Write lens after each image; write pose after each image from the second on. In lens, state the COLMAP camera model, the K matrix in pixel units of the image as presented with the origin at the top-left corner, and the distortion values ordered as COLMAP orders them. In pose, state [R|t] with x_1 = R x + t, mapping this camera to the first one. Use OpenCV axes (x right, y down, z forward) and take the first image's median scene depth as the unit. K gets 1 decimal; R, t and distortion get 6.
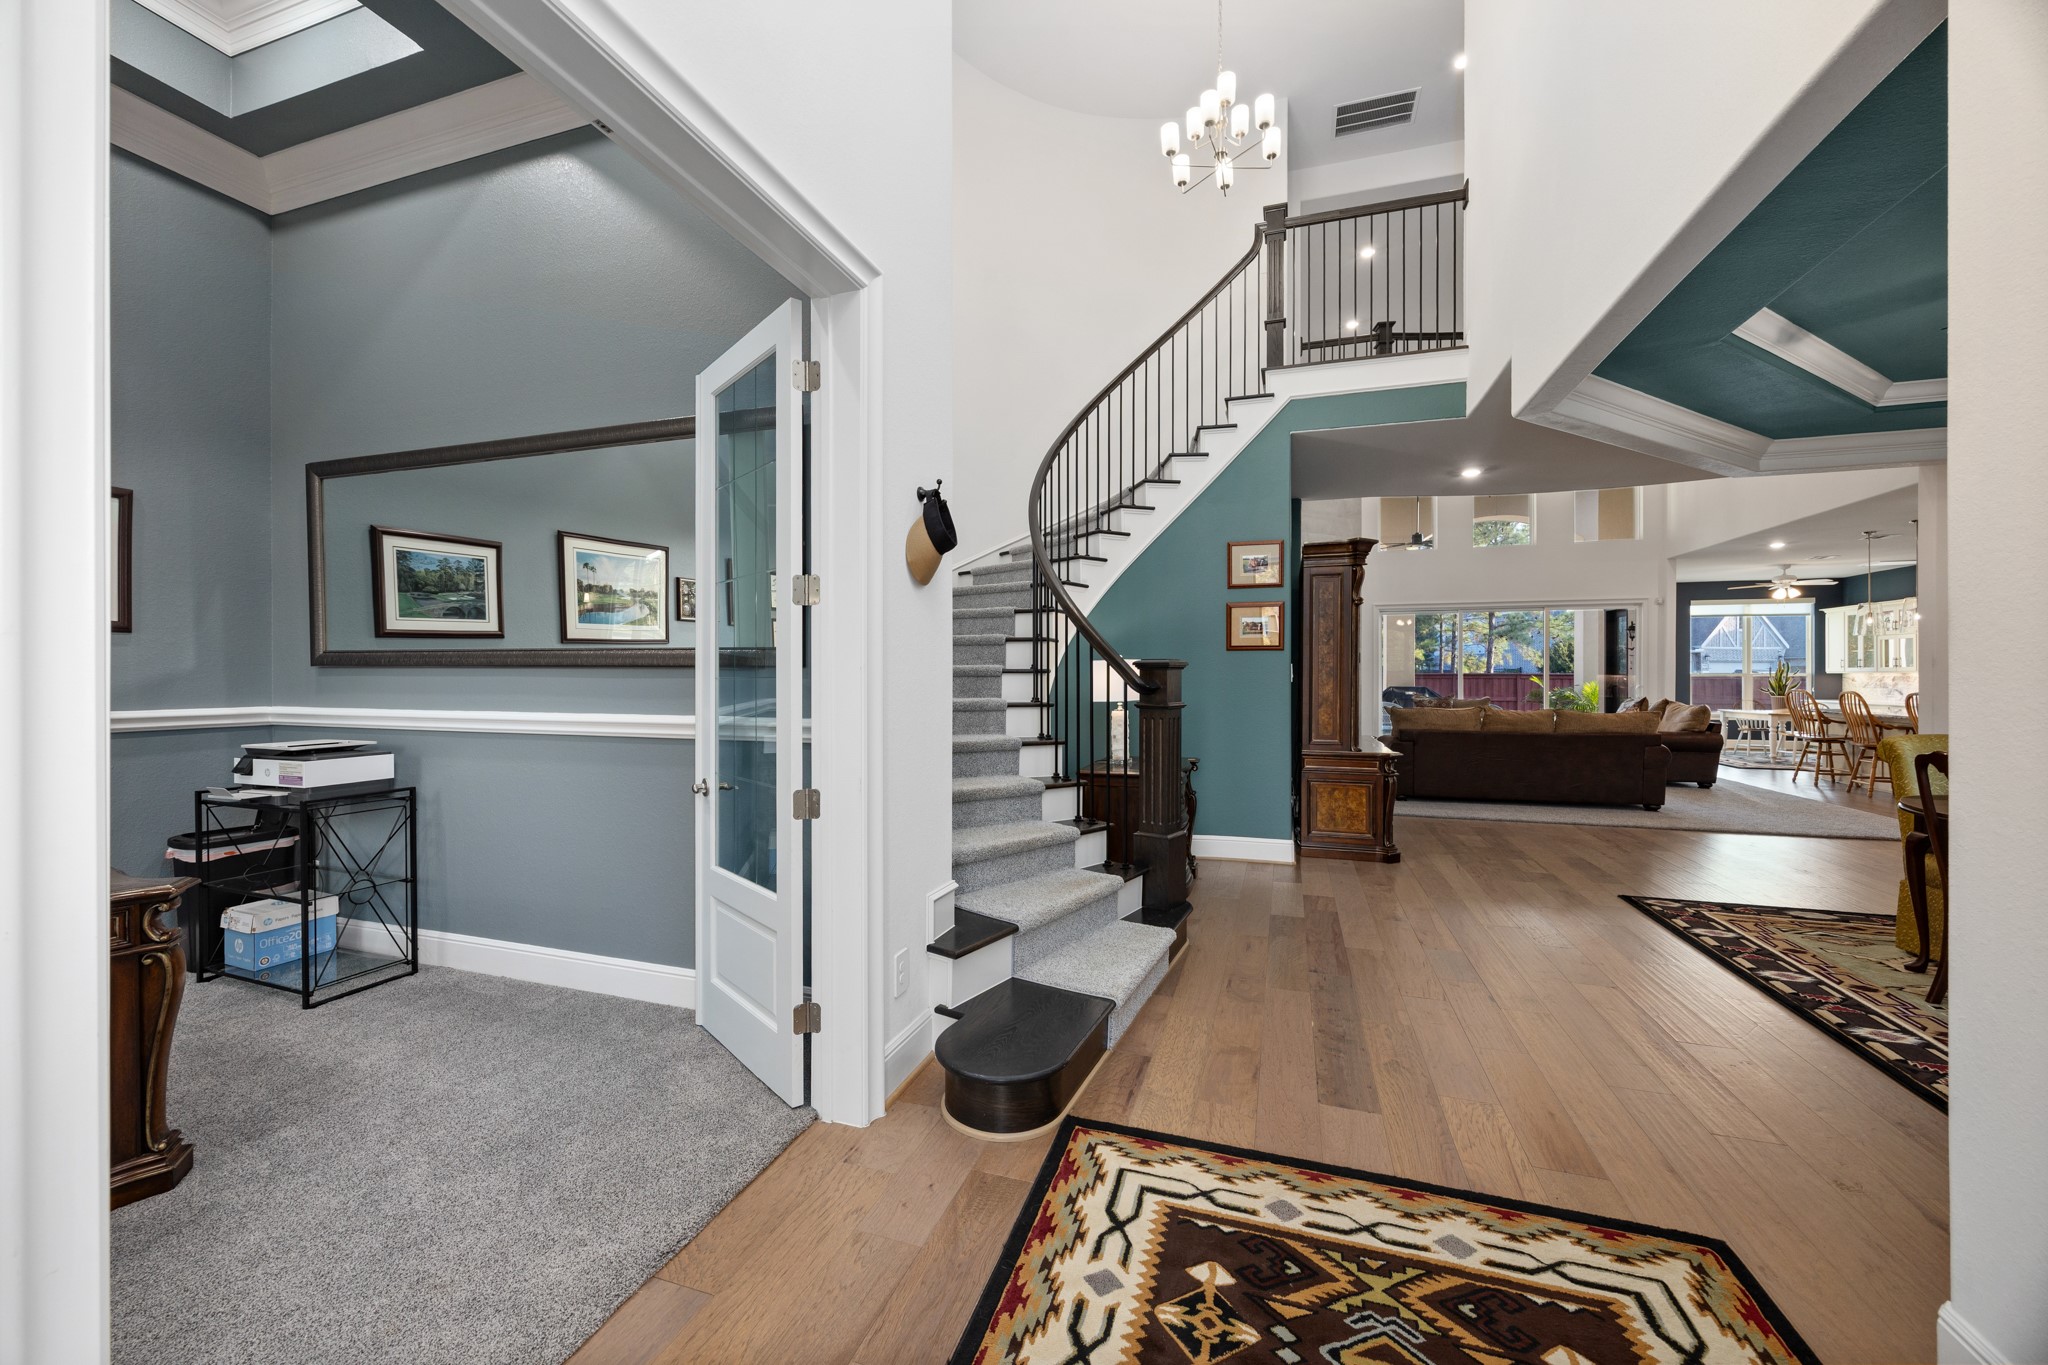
lens RADIAL K [[780.5, 0, 1017.8], [0, 780.5, 681.2], [0, 0, 1]] dist [-0.001233, 0.000178]
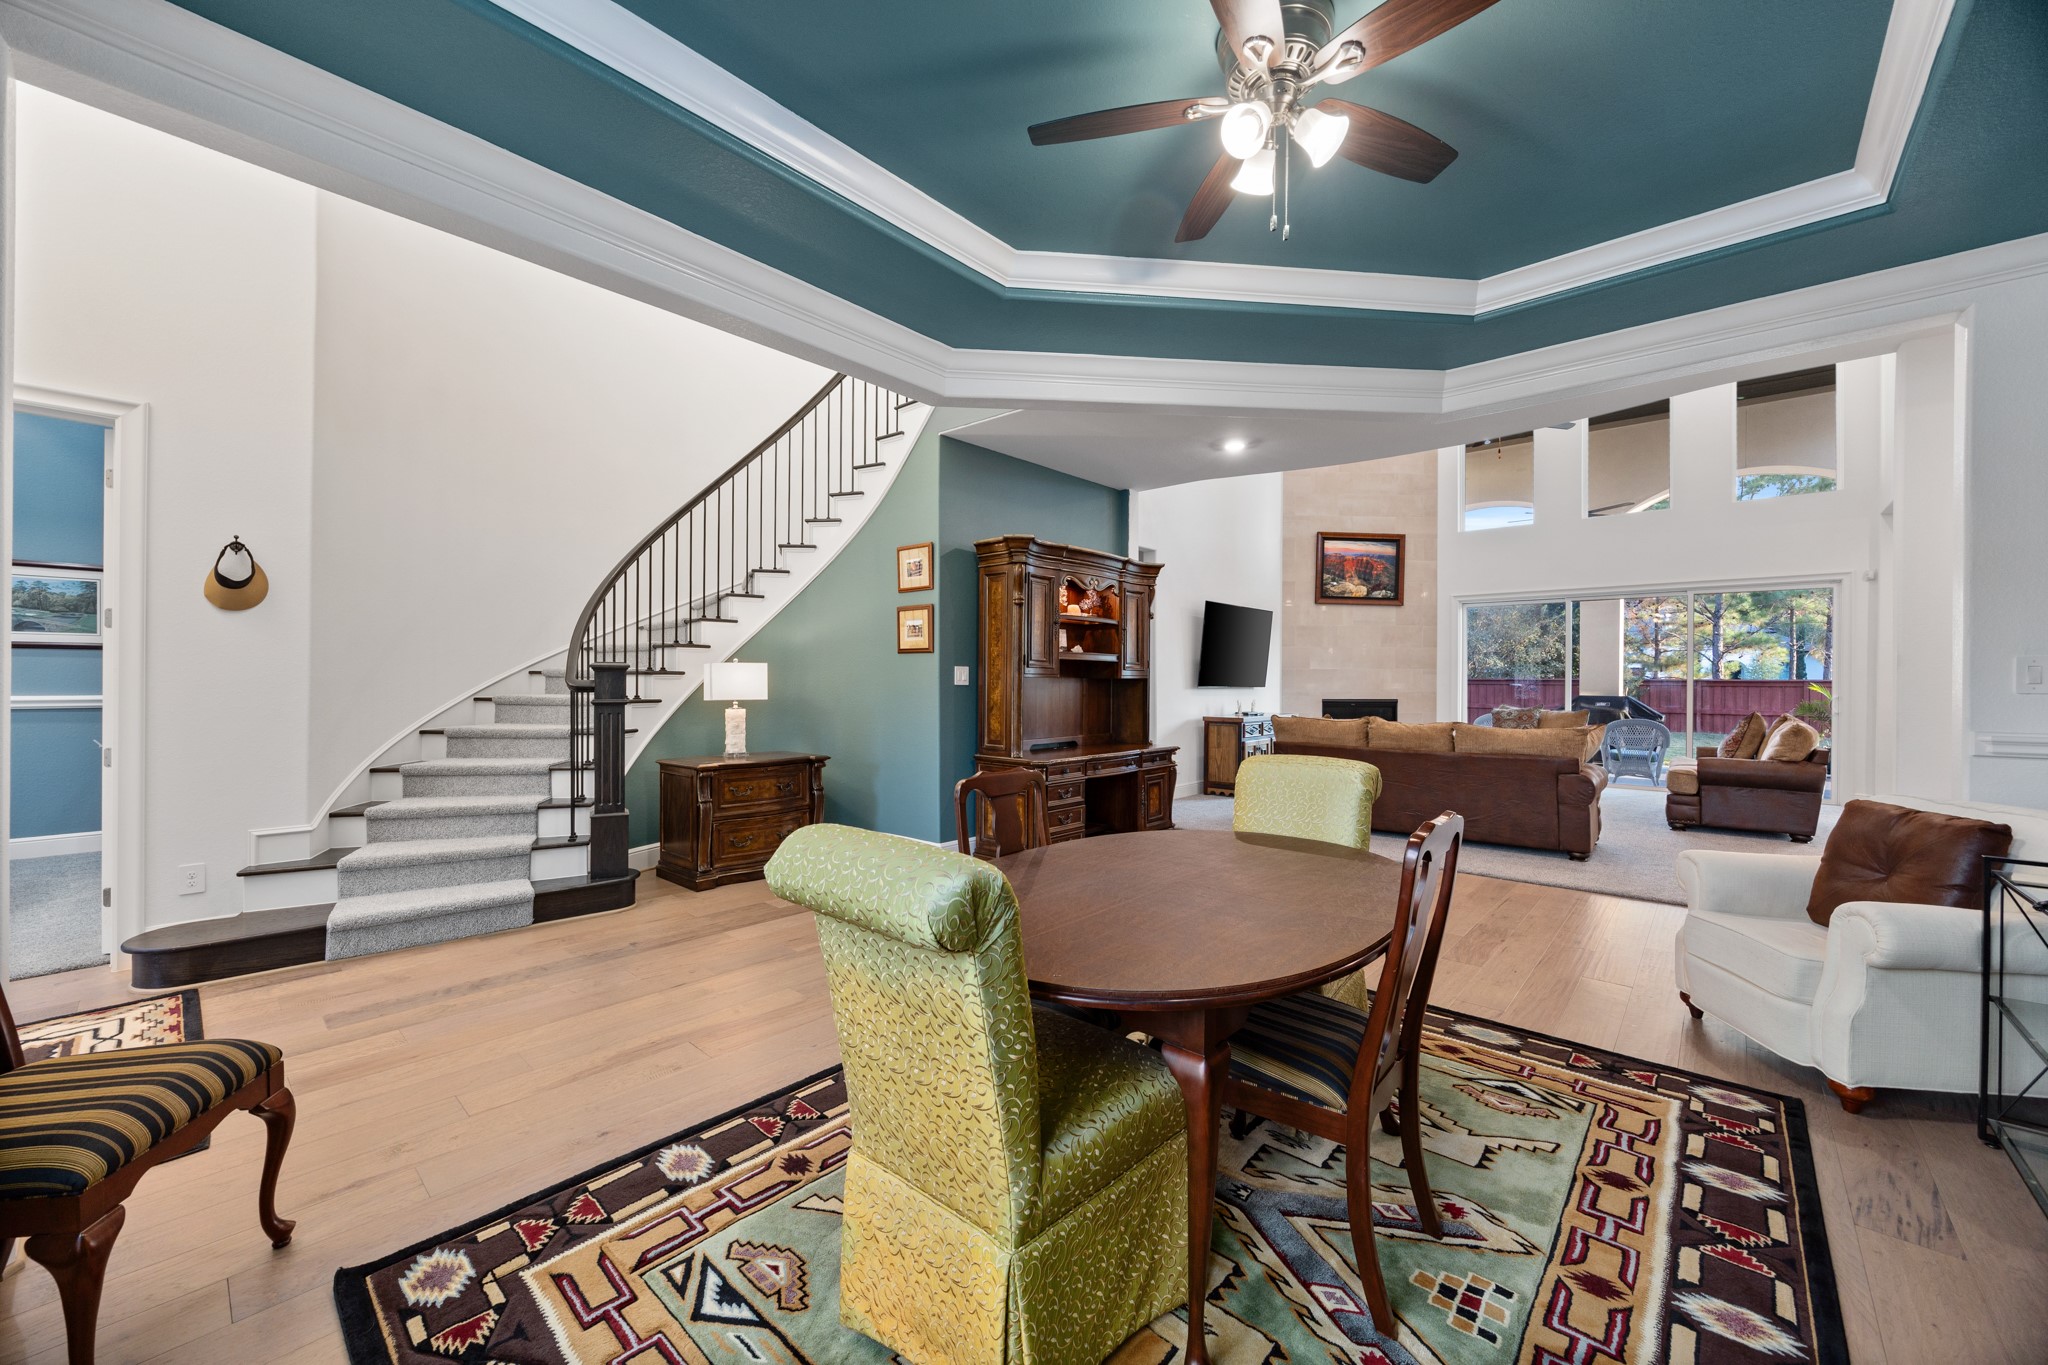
lens RADIAL K [[780.5, 0, 1017.8], [0, 780.5, 681.2], [0, 0, 1]] dist [-0.001233, 0.000178]
pose [[0.918314, 0.004634, -0.395825, 0.835960], [-0.007072, 0.999964, -0.004700, 0.000721], [0.395789, 0.007116, 0.918314, 0.126611]]
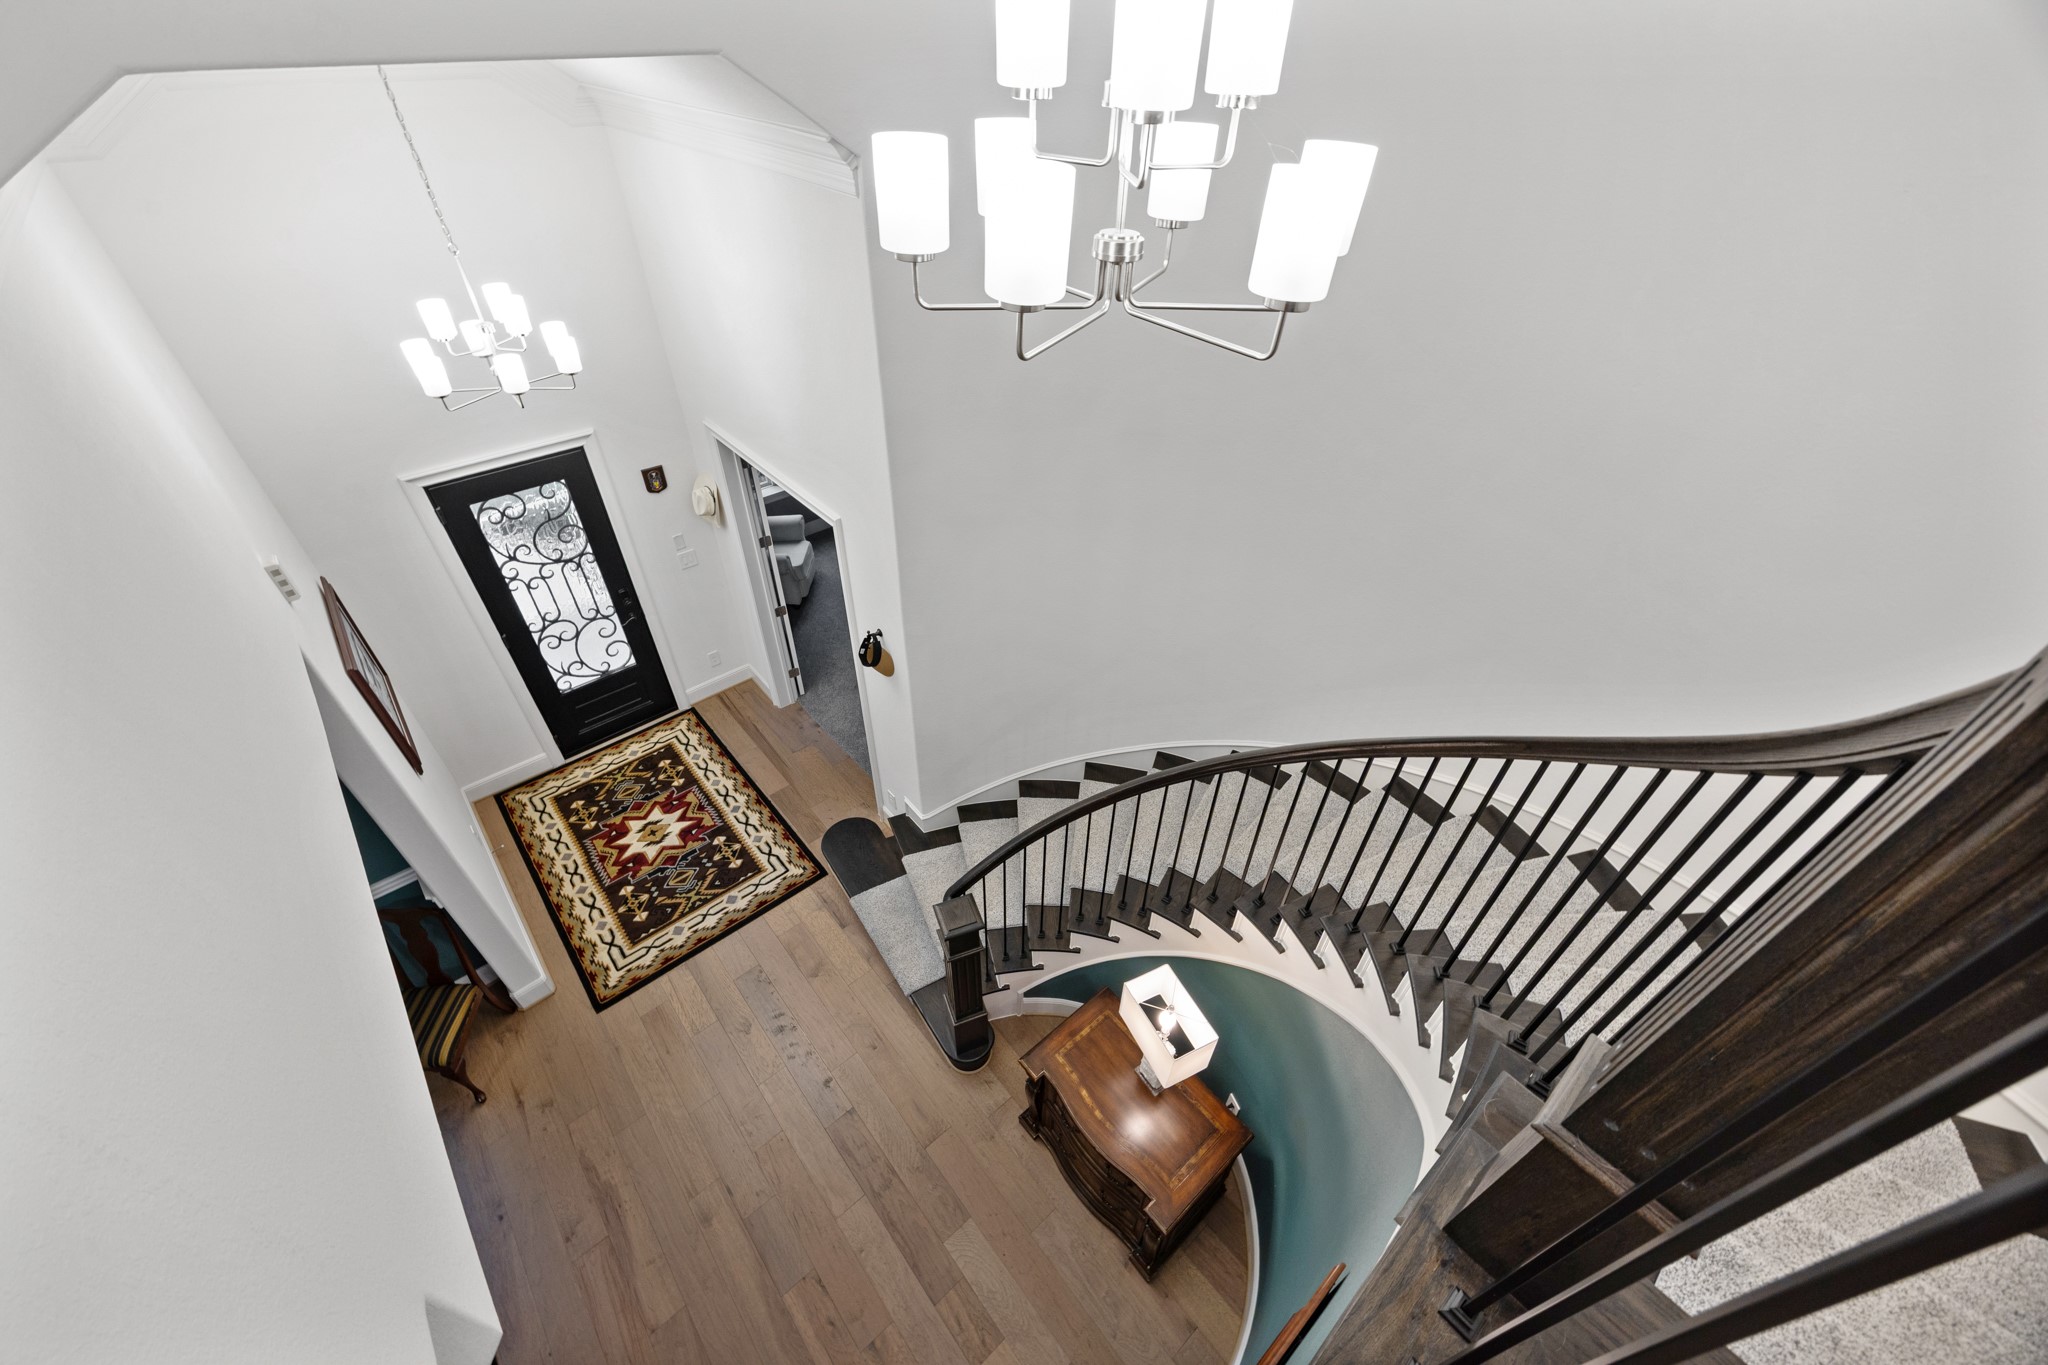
lens RADIAL K [[804.5, 0, 1014.7], [0, 804.5, 686.6], [0, 0, 1]] dist [0.009169, 0.000076]
pose [[-0.518299, 0.556734, -0.649163, 0.436597], [-0.013700, 0.753576, 0.657218, -0.621817], [0.855089, 0.349529, -0.382951, 0.933216]]
